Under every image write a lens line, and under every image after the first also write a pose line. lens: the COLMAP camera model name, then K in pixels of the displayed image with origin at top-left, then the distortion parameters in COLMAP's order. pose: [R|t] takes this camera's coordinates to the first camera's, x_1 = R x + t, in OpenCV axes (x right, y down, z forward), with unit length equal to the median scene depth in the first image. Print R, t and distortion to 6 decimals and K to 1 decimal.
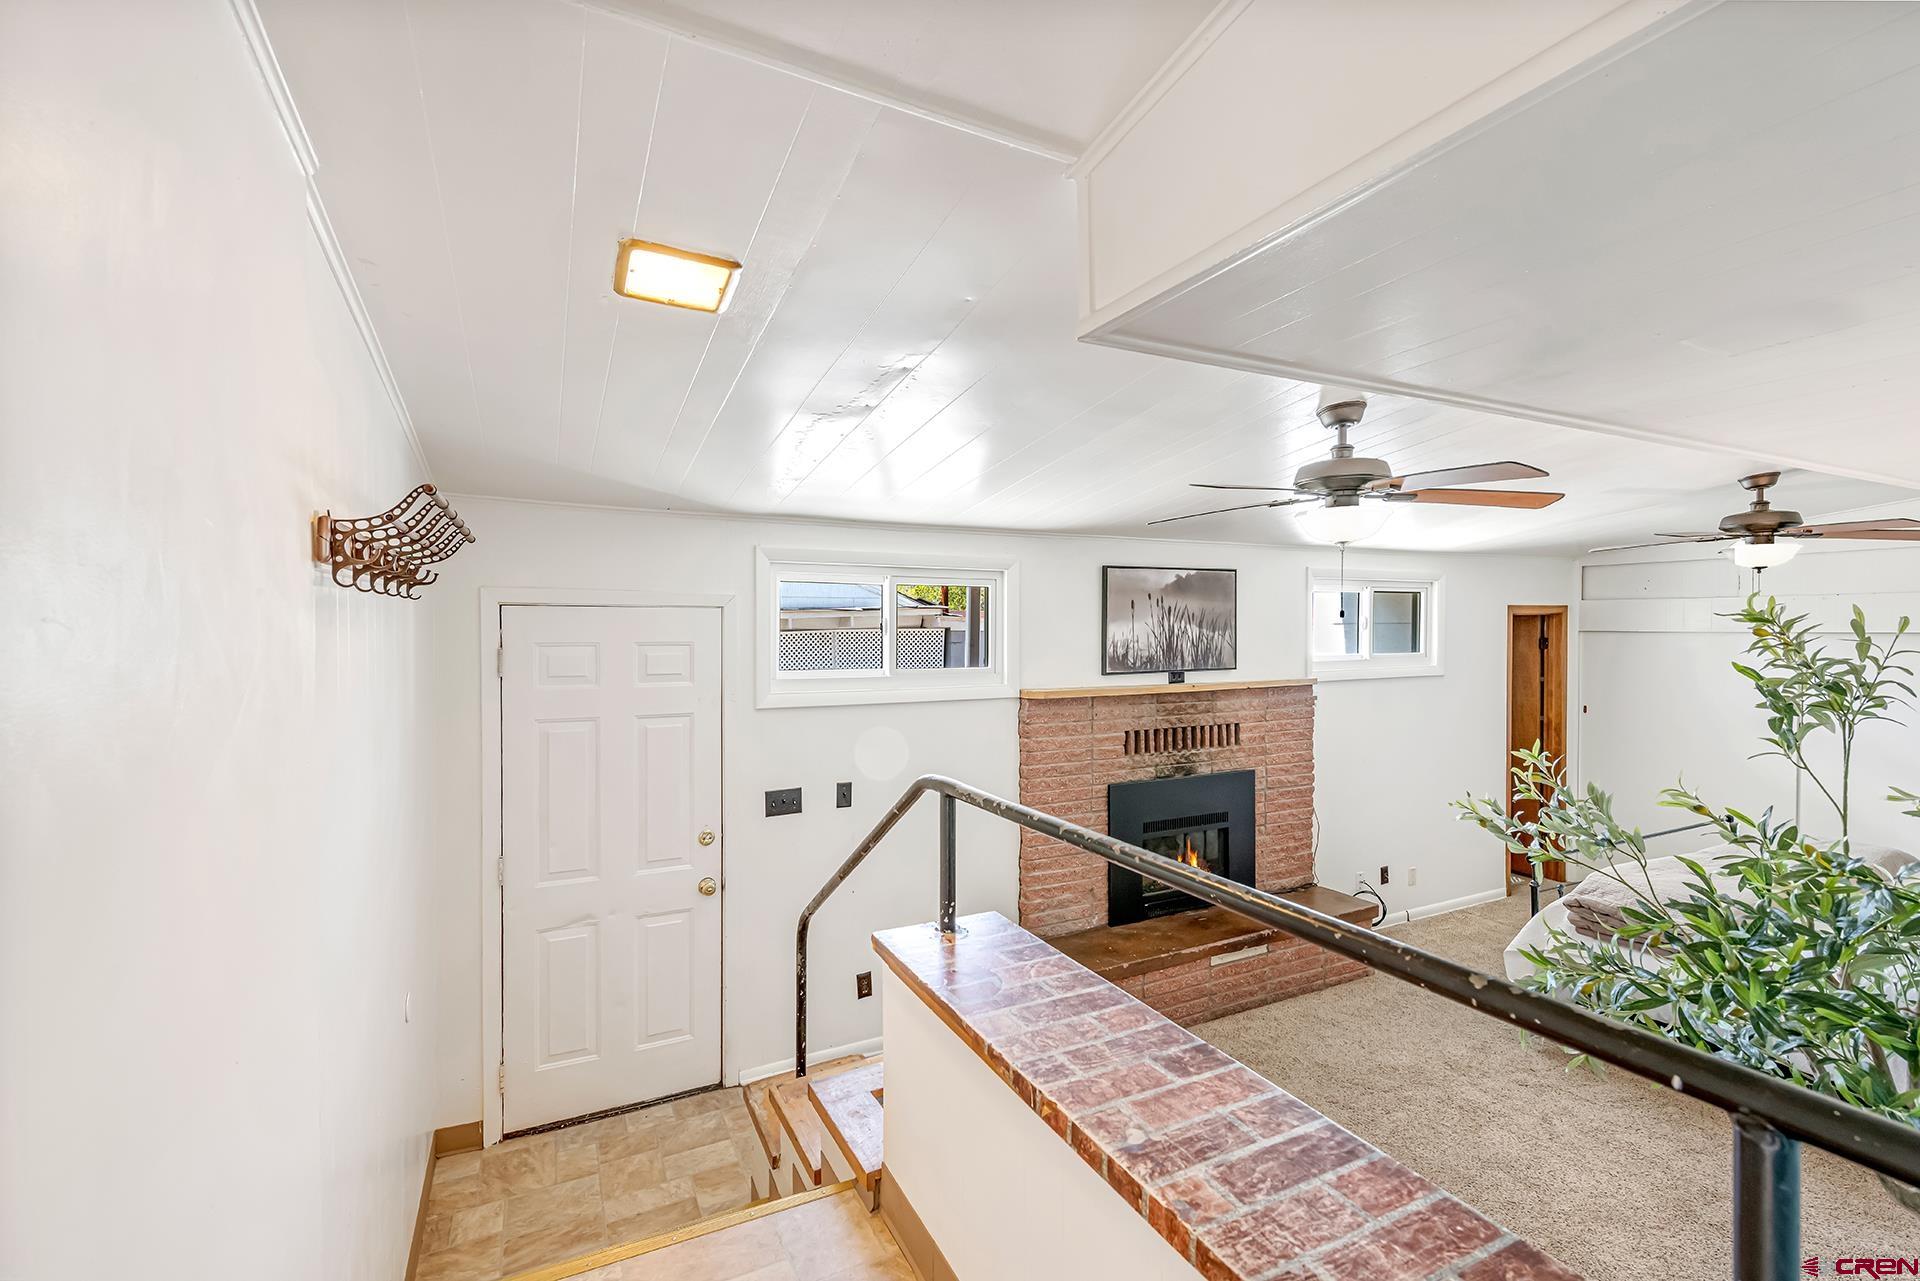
lens RADIAL K [[874.1, 0, 950.4], [0, 874.1, 638.7], [0, 0, 1]] dist [0.018587, 0.000111]
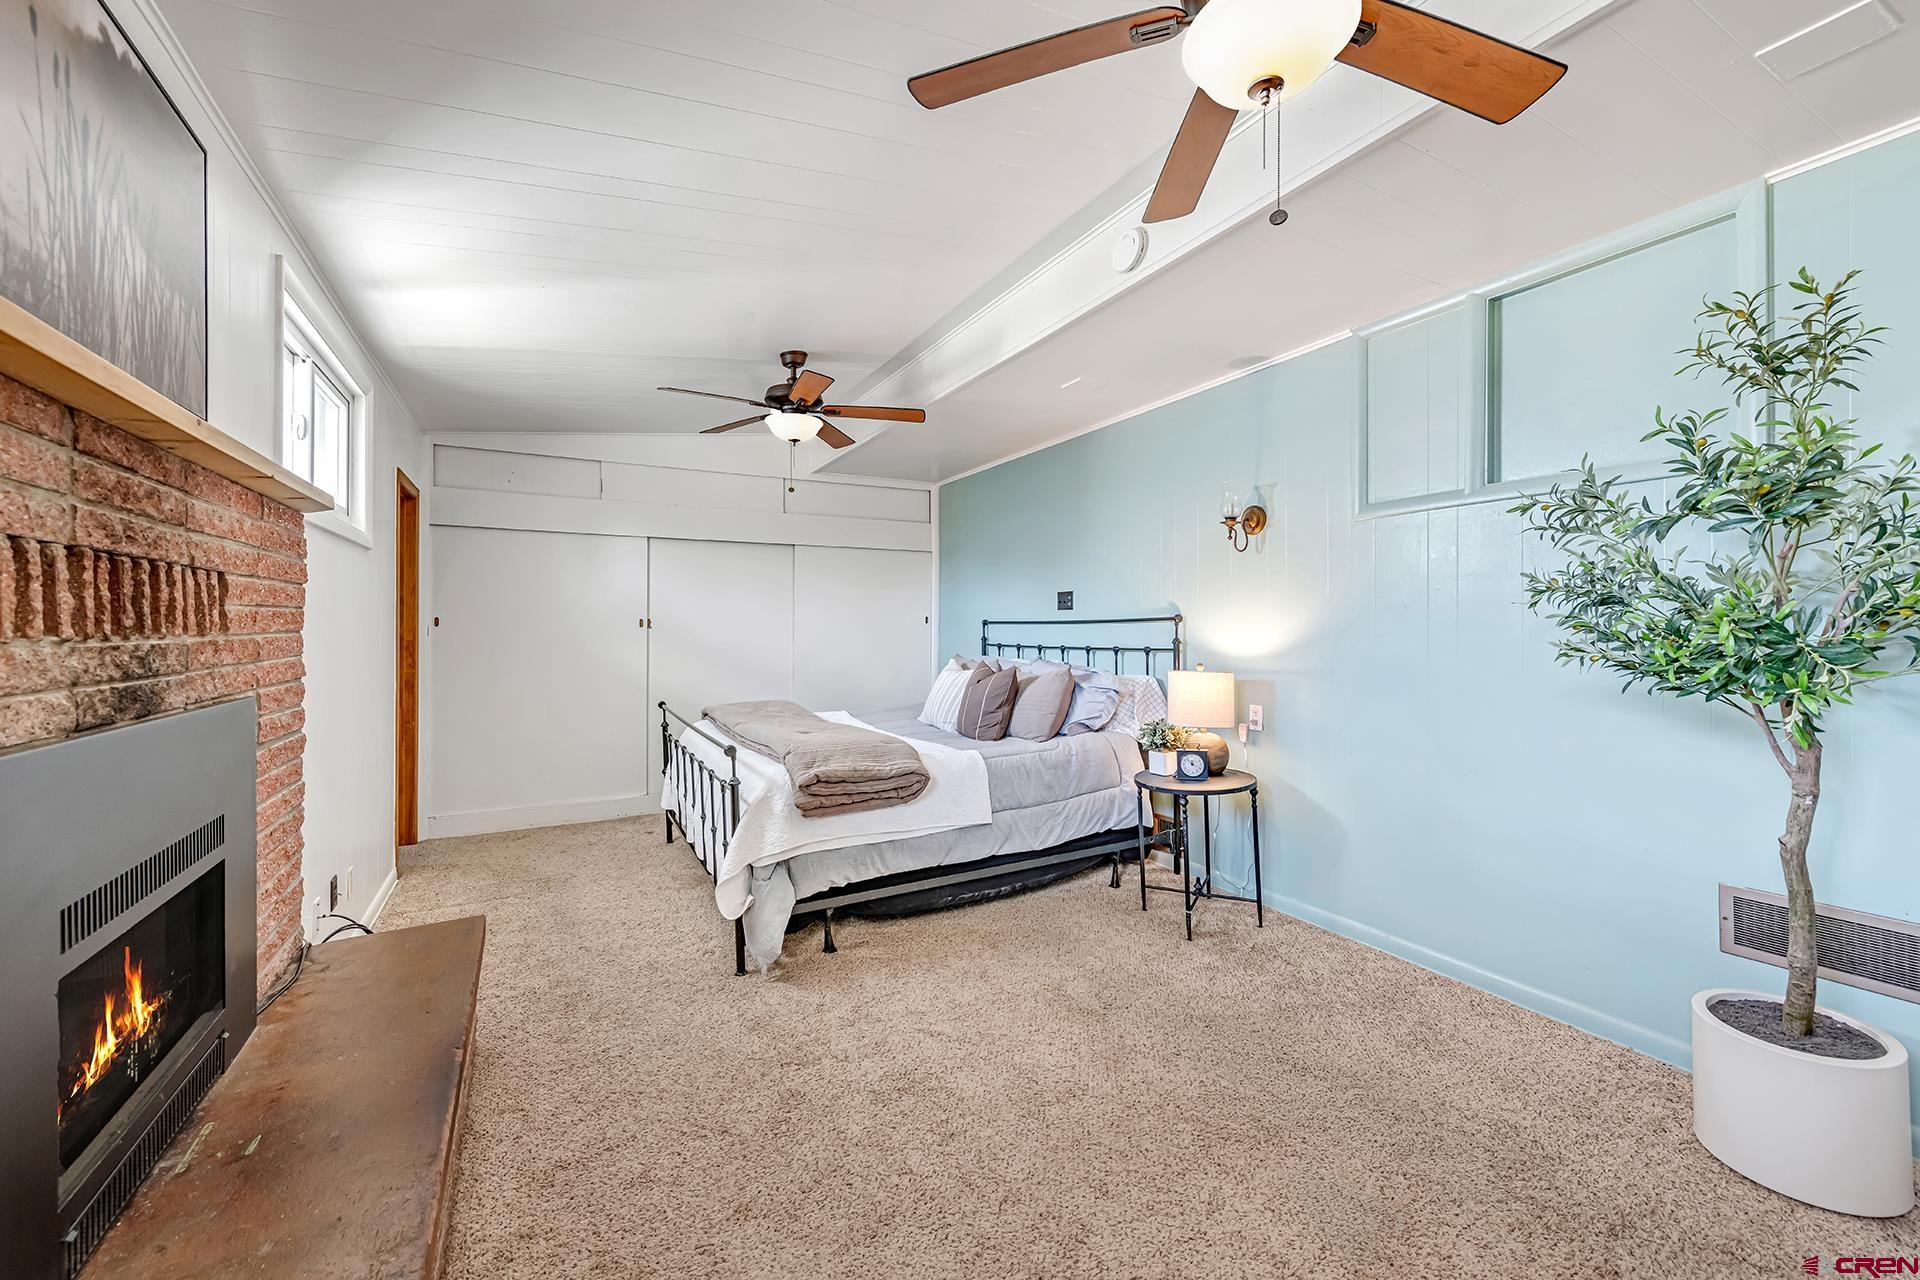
lens RADIAL K [[748.6, 0, 957.5], [0, 748.6, 629.9], [0, 0, 1]] dist [0.011179, -0.002768]
pose [[-0.043481, -0.001285, 0.999053, -0.003128], [0.020608, 0.999785, 0.002182, 0.131370], [-0.998842, 0.020683, -0.043445, 0.734559]]
